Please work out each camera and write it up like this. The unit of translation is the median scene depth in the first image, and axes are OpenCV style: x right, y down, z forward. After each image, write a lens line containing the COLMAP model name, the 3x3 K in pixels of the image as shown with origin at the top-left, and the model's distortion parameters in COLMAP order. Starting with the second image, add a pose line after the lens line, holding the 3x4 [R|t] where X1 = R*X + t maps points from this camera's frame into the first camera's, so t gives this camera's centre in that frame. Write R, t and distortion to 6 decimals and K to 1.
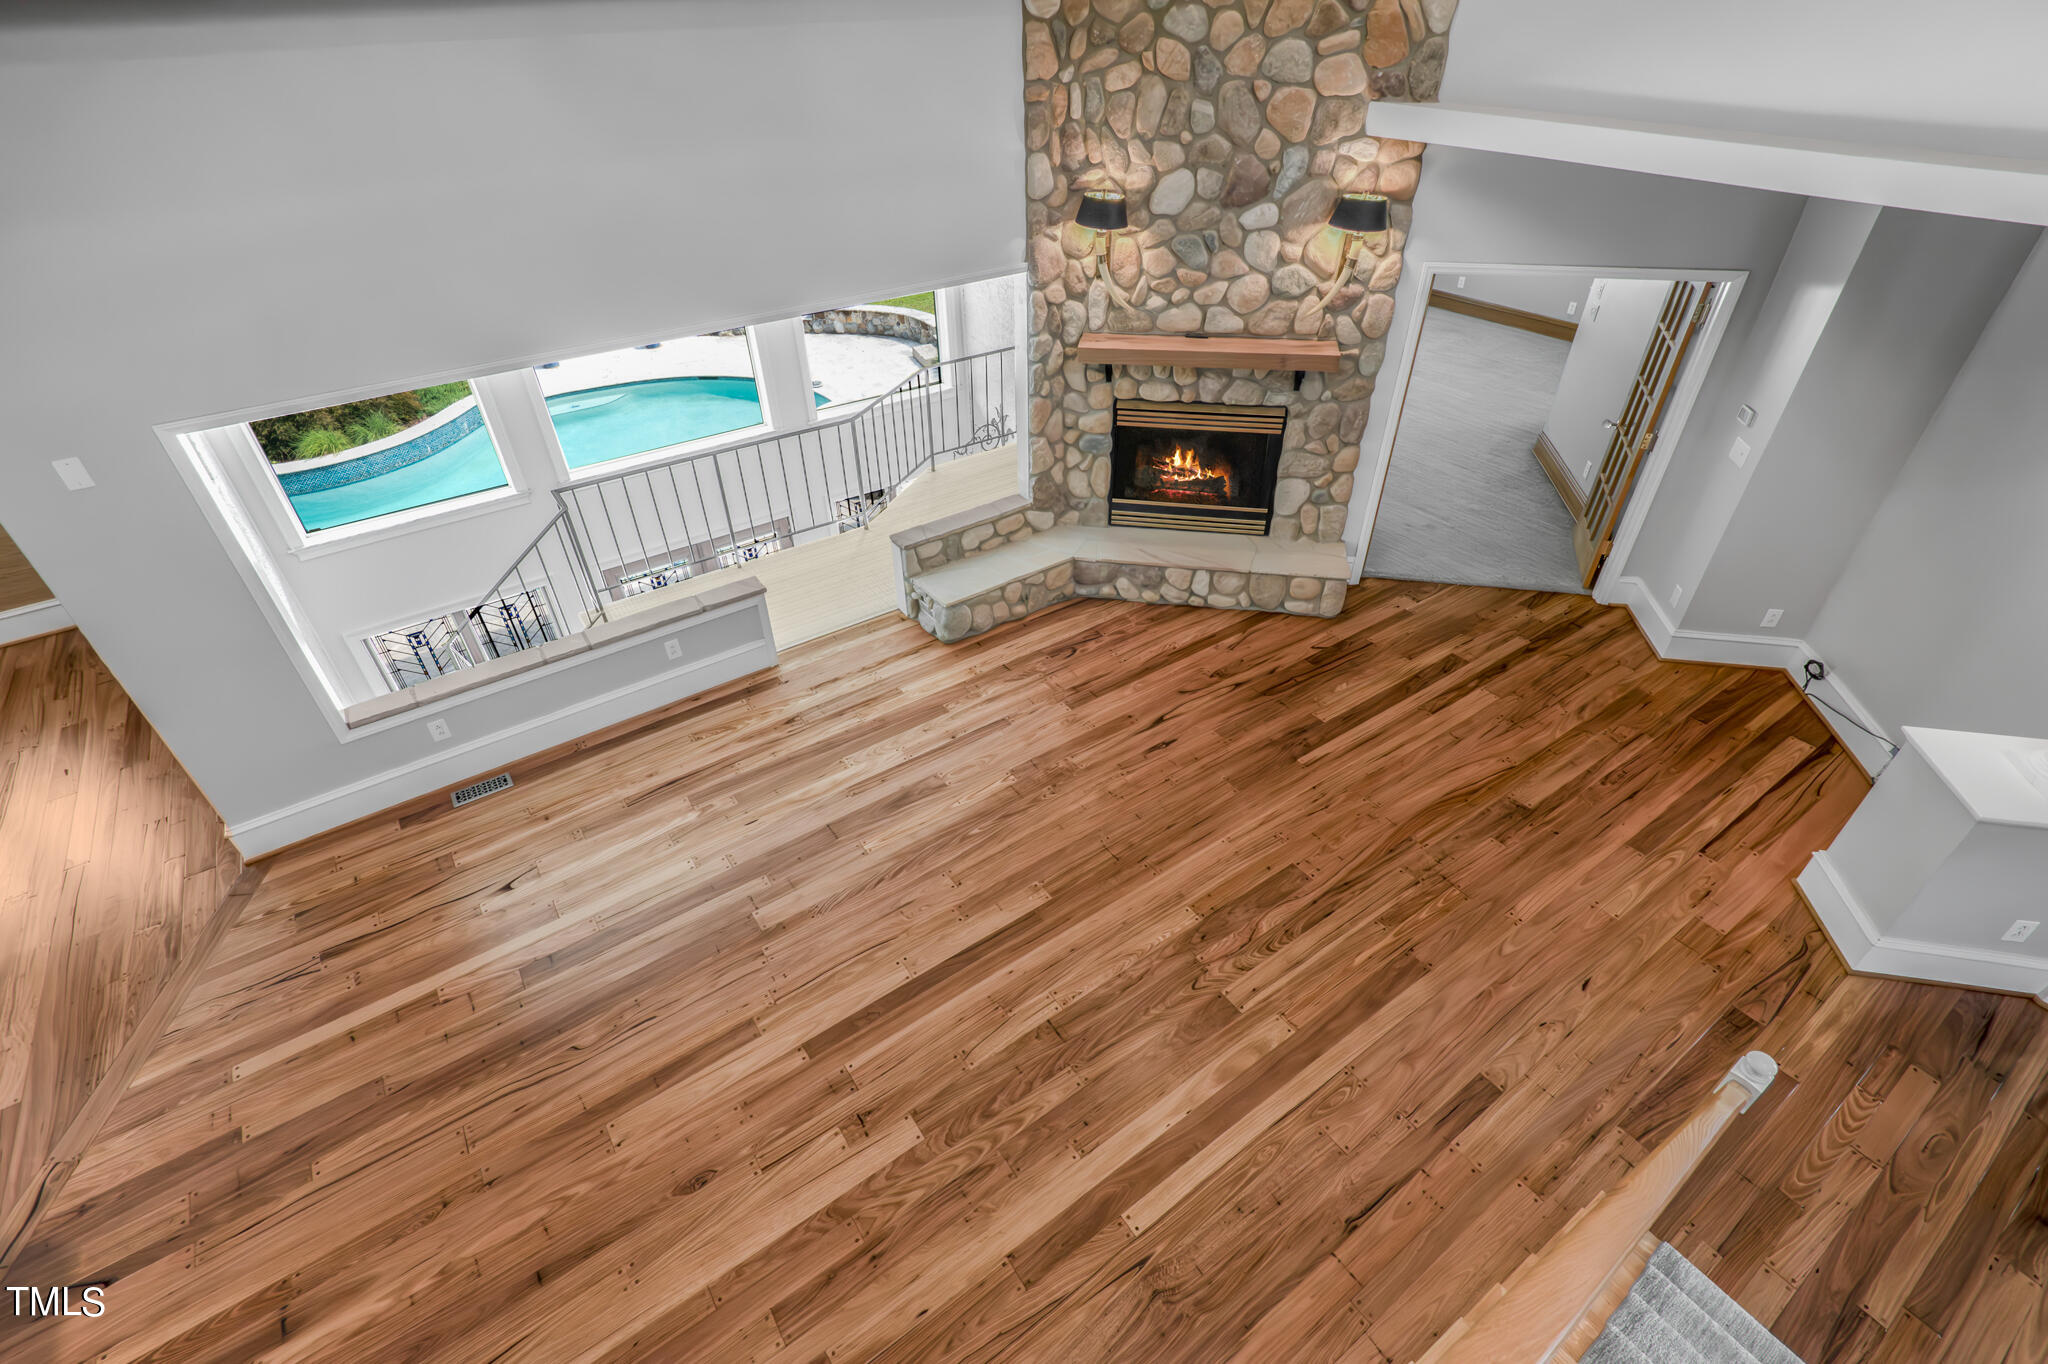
lens RADIAL K [[936.2, 0, 1012.1], [0, 936.2, 656.9], [0, 0, 1]] dist [0.030238, -0.015261]
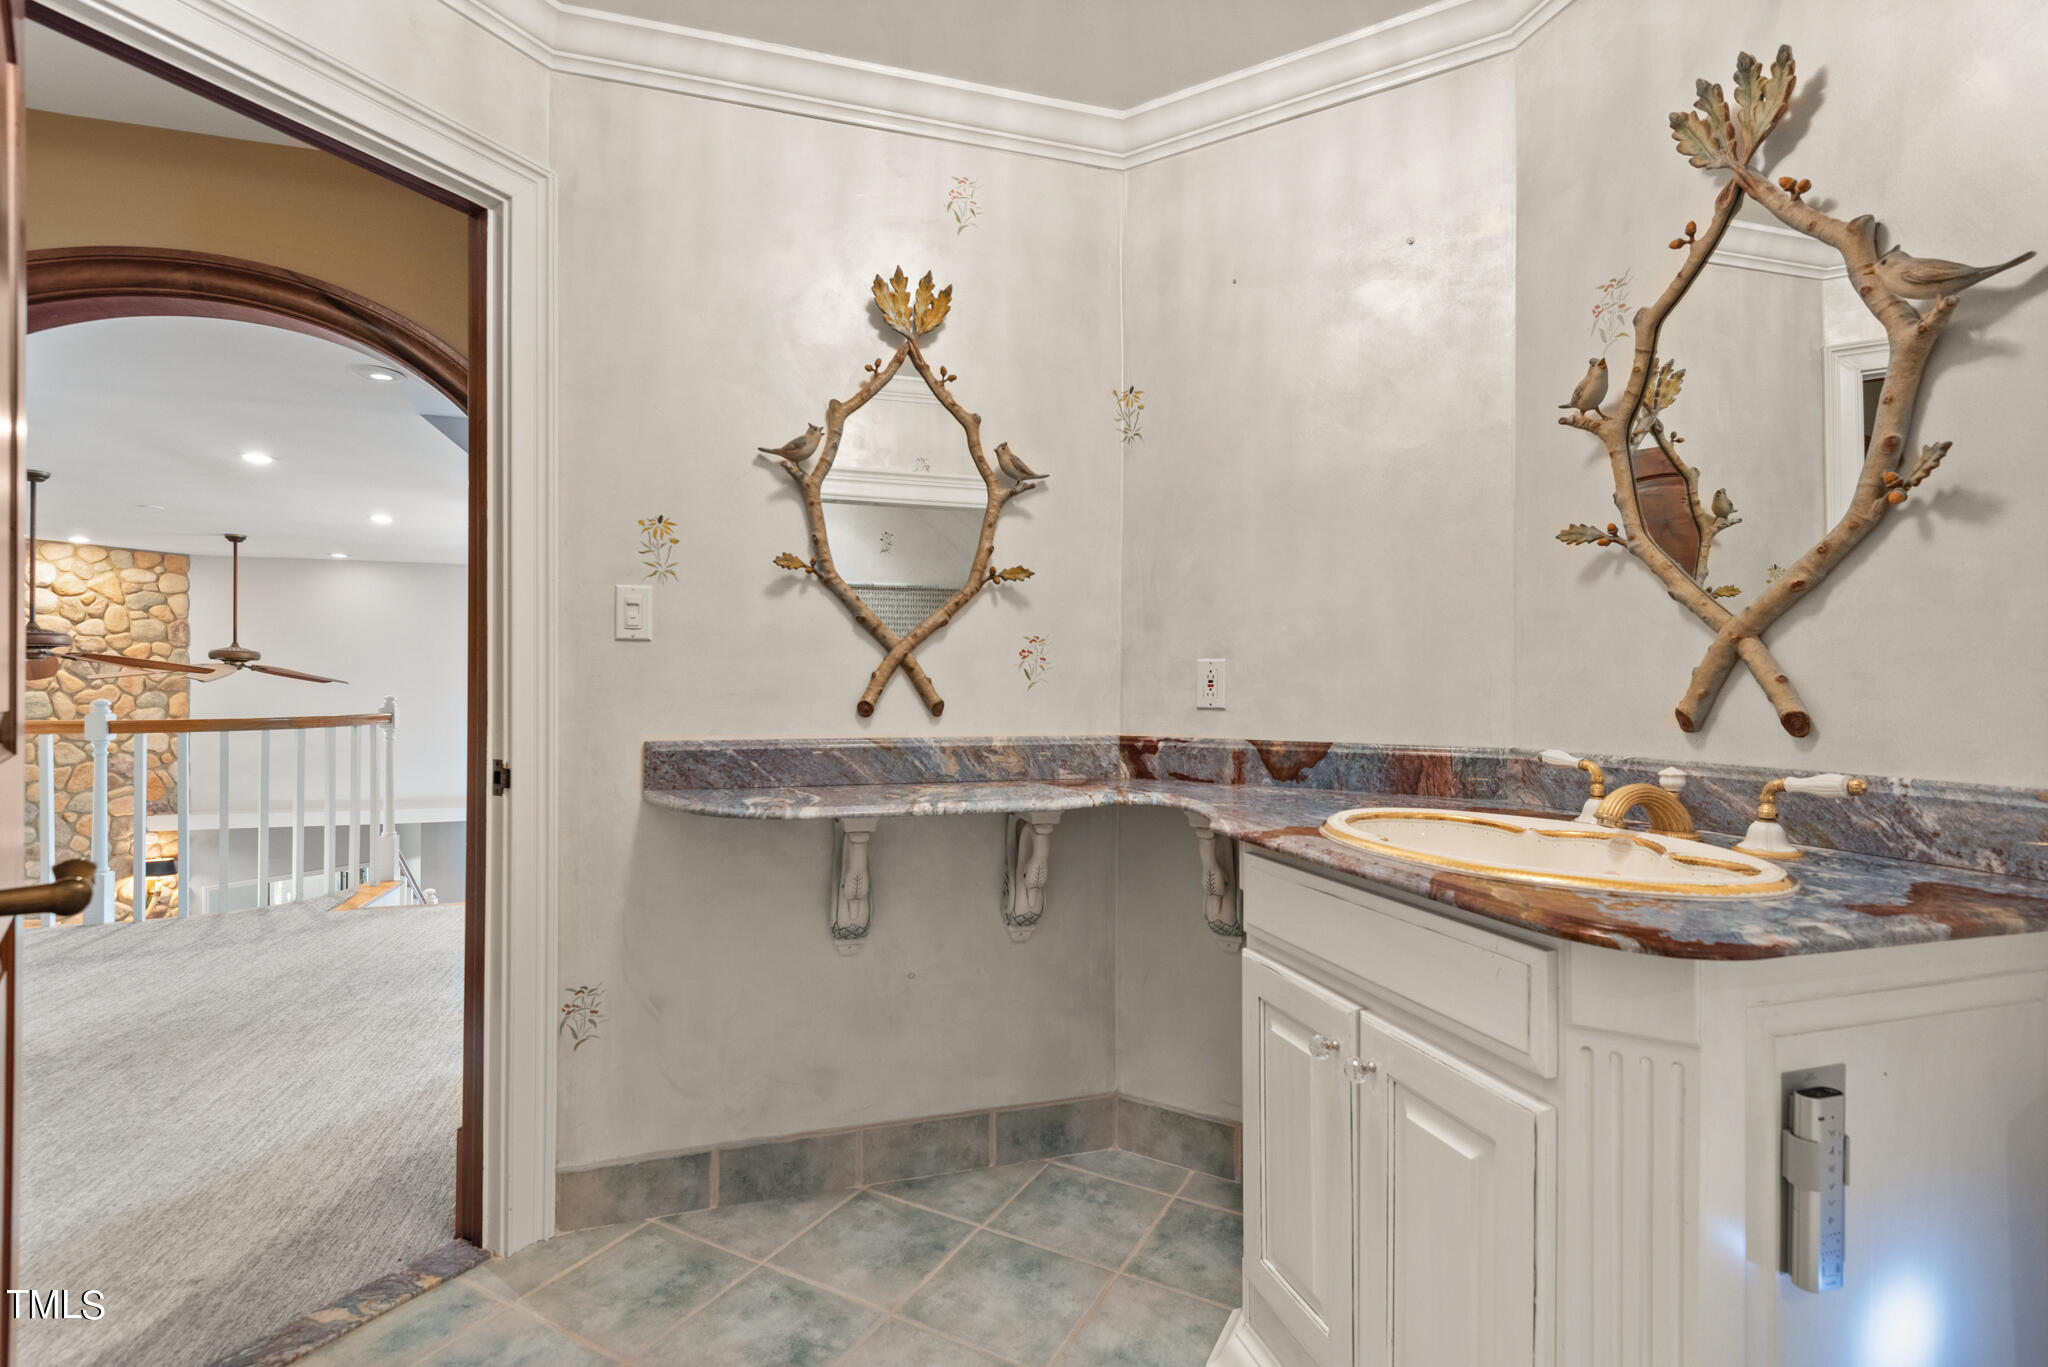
lens RADIAL K [[936.2, 0, 1026.3], [0, 936.2, 680.6], [0, 0, 1]] dist [0.030238, -0.015261]
pose [[0.302892, 0.024529, 0.952709, -0.882024], [0.552712, 0.809857, -0.196573, 0.527476], [-0.776380, 0.586114, 0.231741, -0.943732]]
